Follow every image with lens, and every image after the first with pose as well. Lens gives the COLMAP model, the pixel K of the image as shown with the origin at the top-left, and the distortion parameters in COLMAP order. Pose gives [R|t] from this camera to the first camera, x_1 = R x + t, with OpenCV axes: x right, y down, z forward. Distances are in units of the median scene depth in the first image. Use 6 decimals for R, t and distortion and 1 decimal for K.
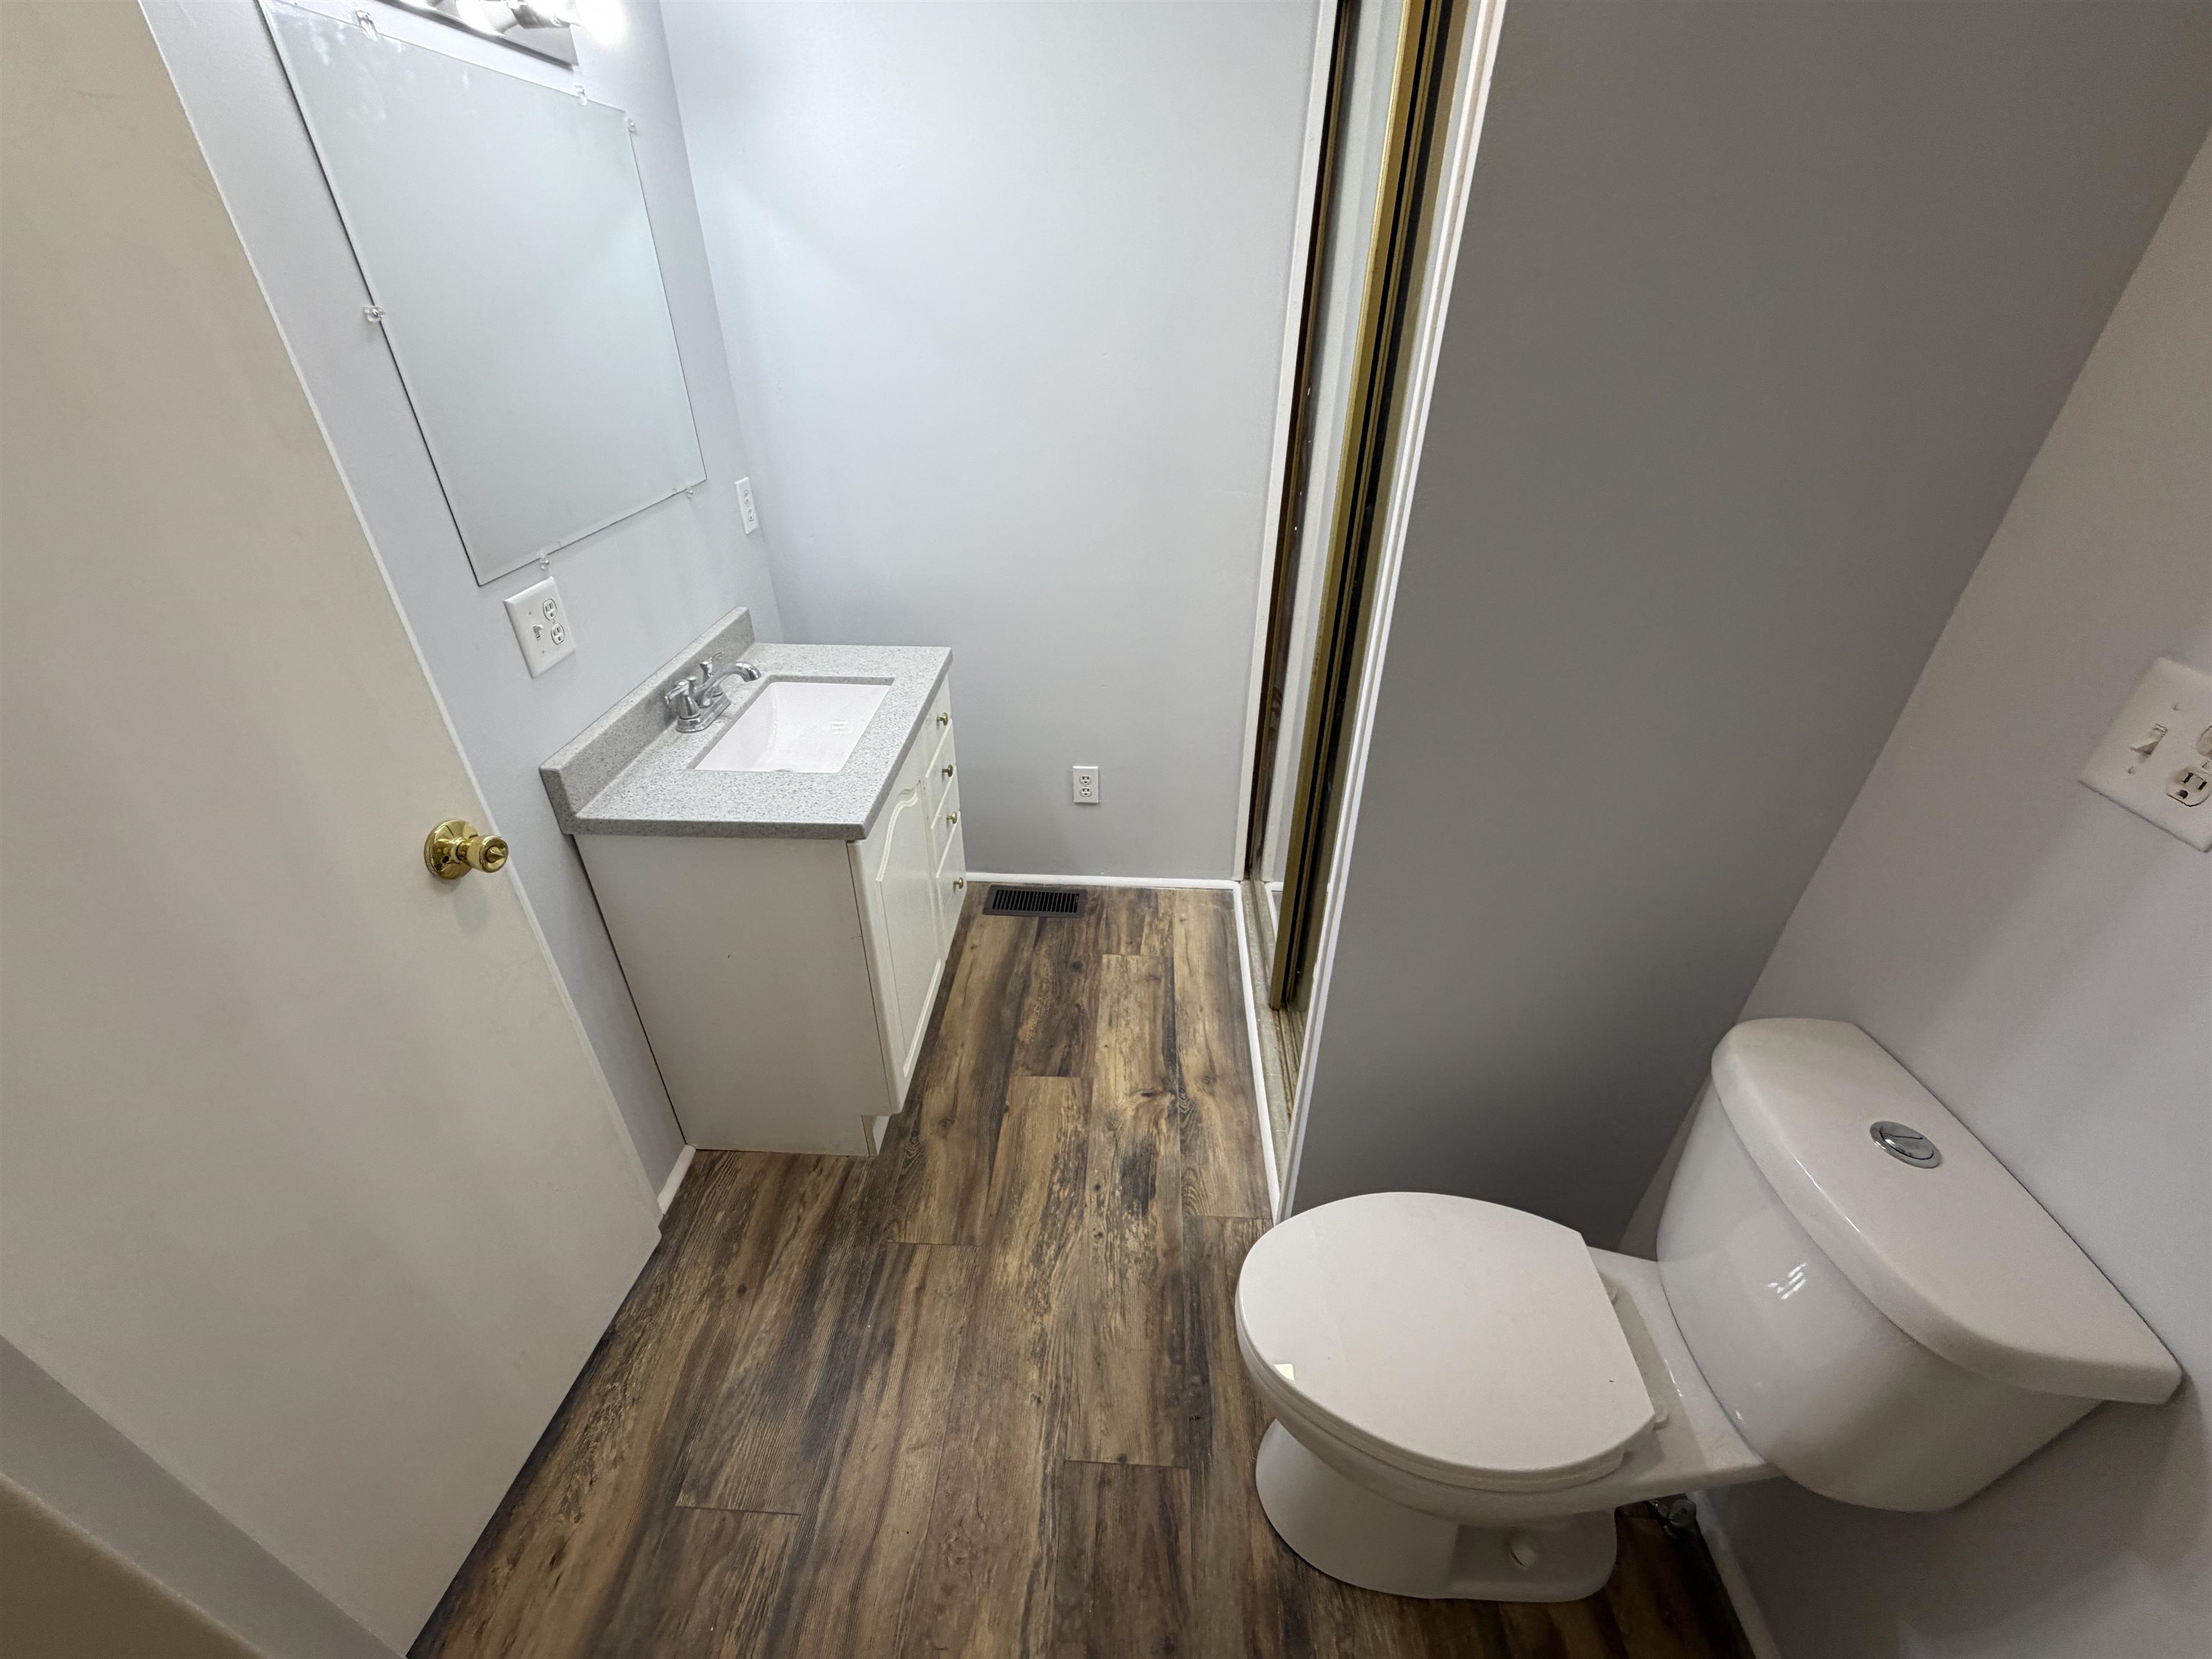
lens RADIAL K [[883.4, 0, 1106.6], [0, 883.4, 820.5], [0, 0, 1]] dist [-0.003762, 0.001124]
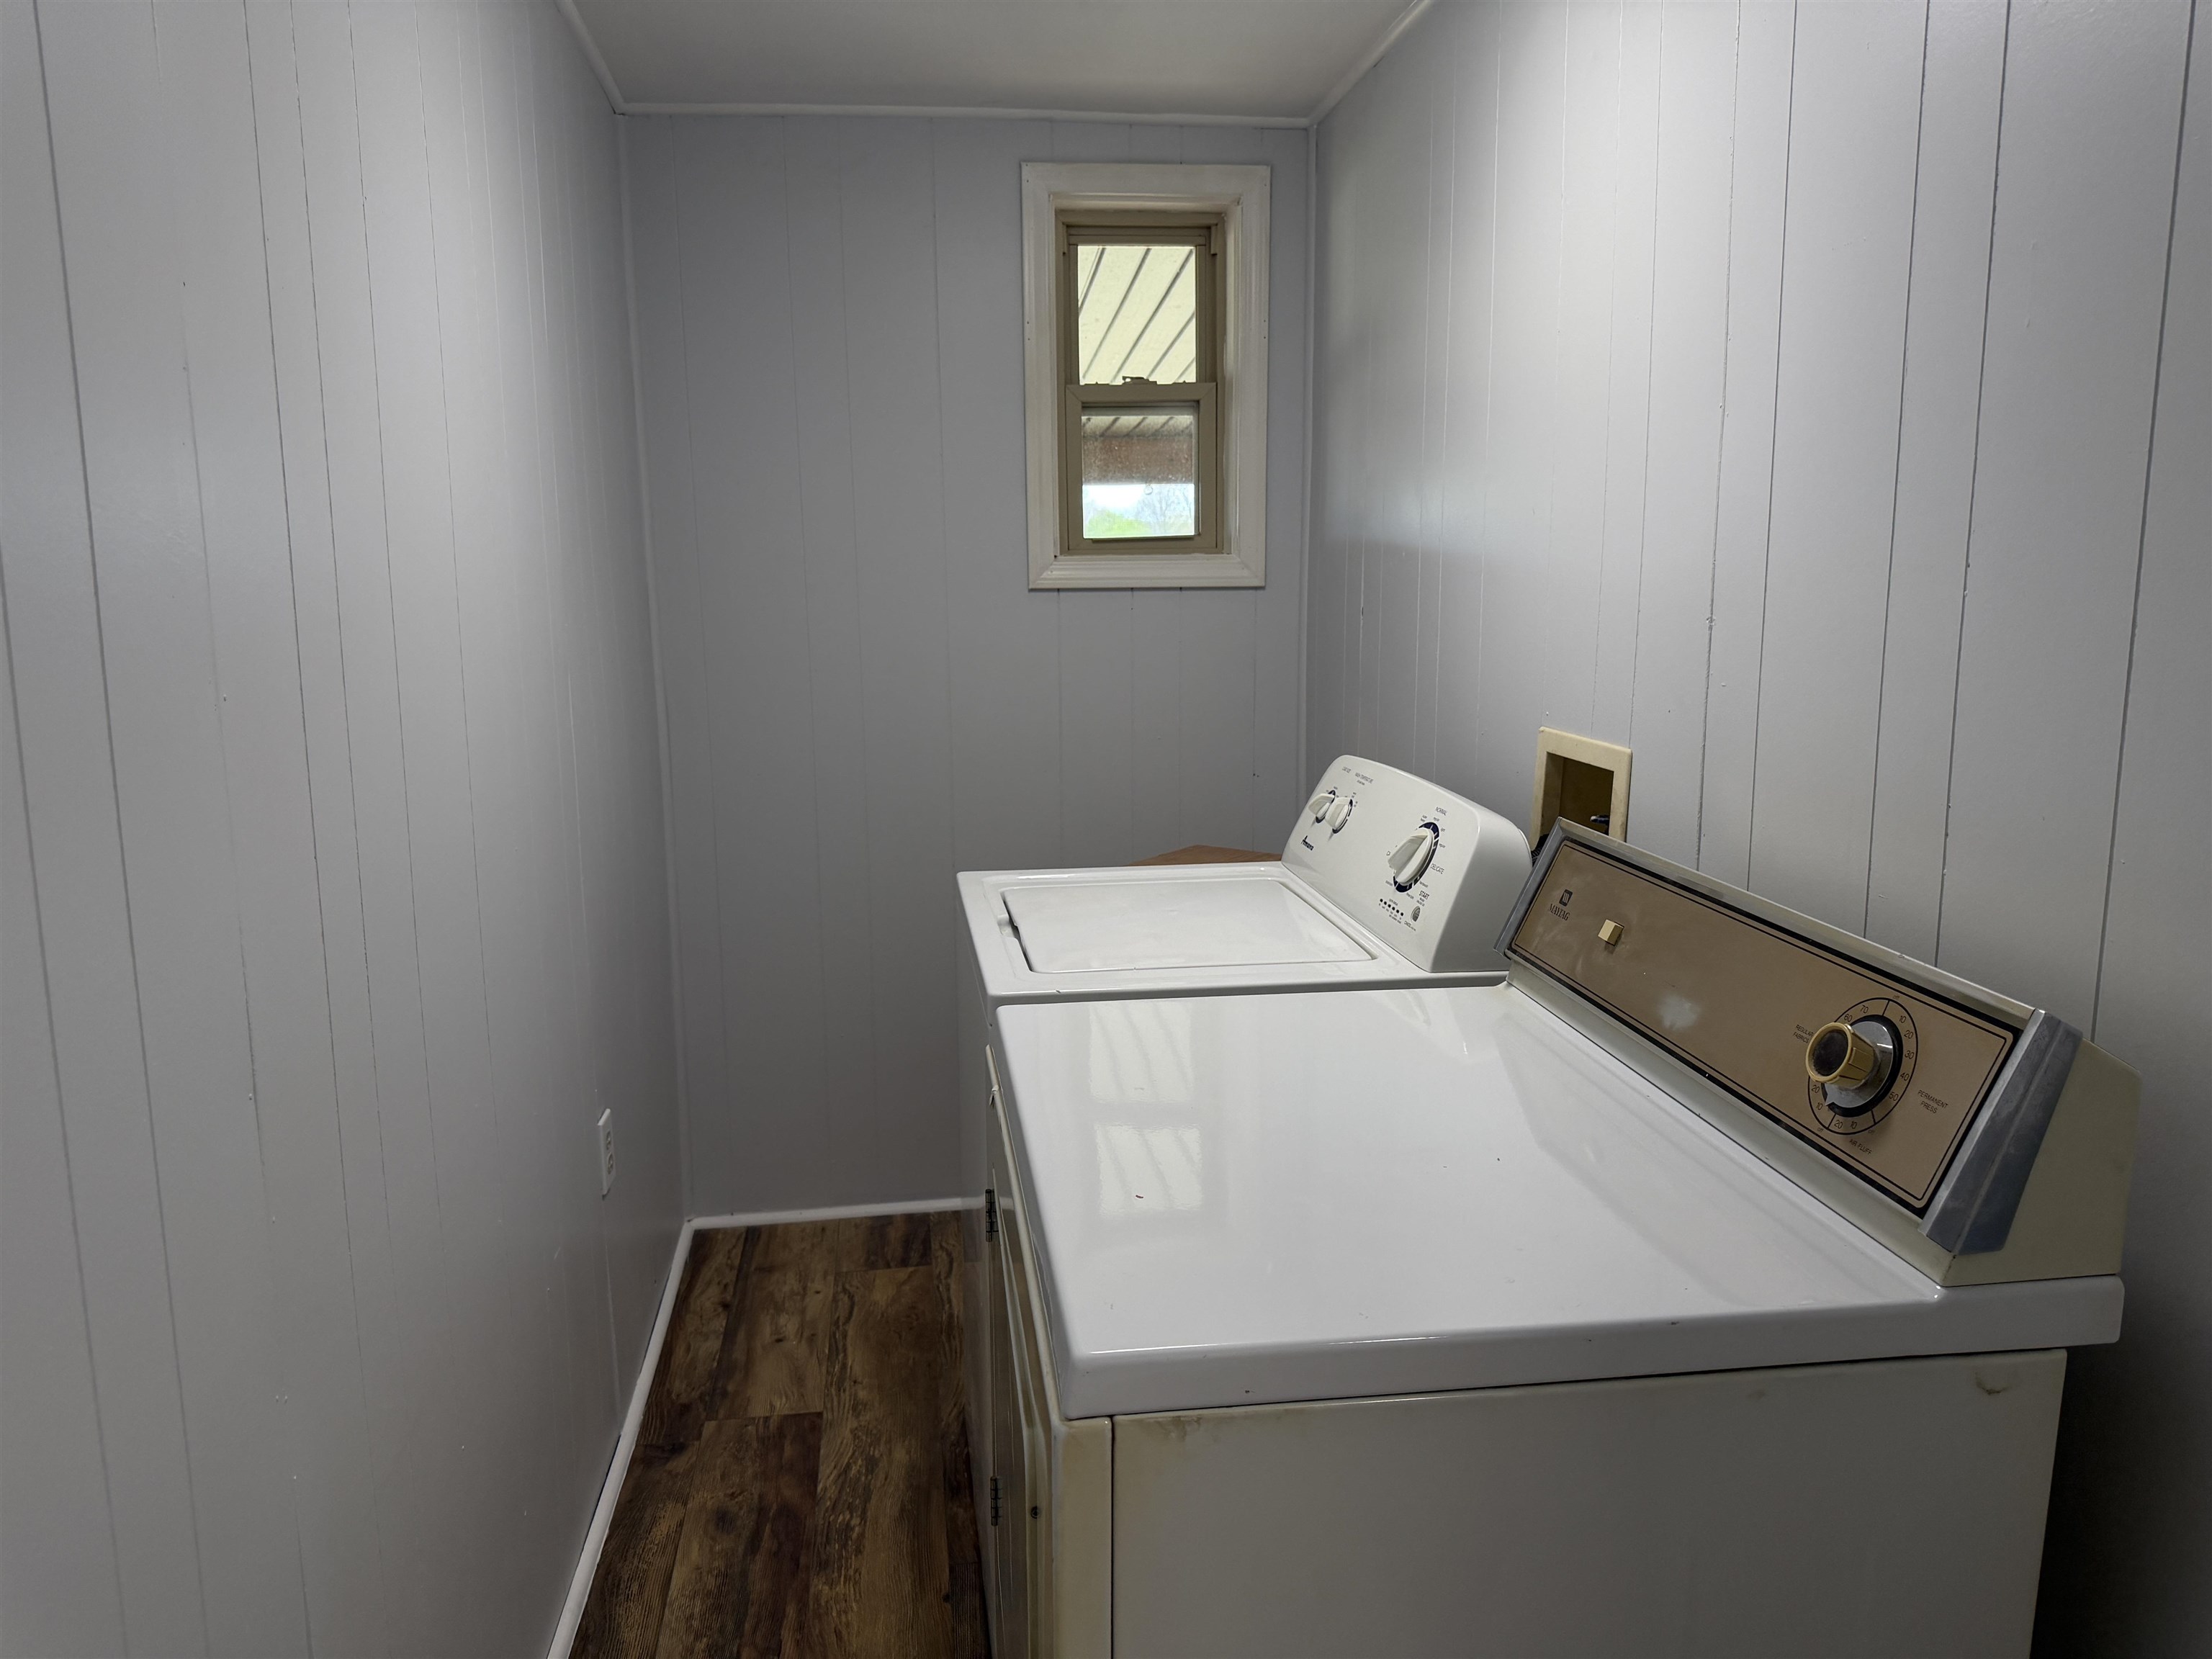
lens RADIAL K [[1558.7, 0, 1103.4], [0, 1558.7, 826.4], [0, 0, 1]] dist [0.053658, -0.068586]
pose [[-0.984308, 0.028276, -0.174181, -0.051337], [-0.093877, 0.751897, 0.652562, -0.941996], [0.149418, 0.658674, -0.737444, 1.704061]]
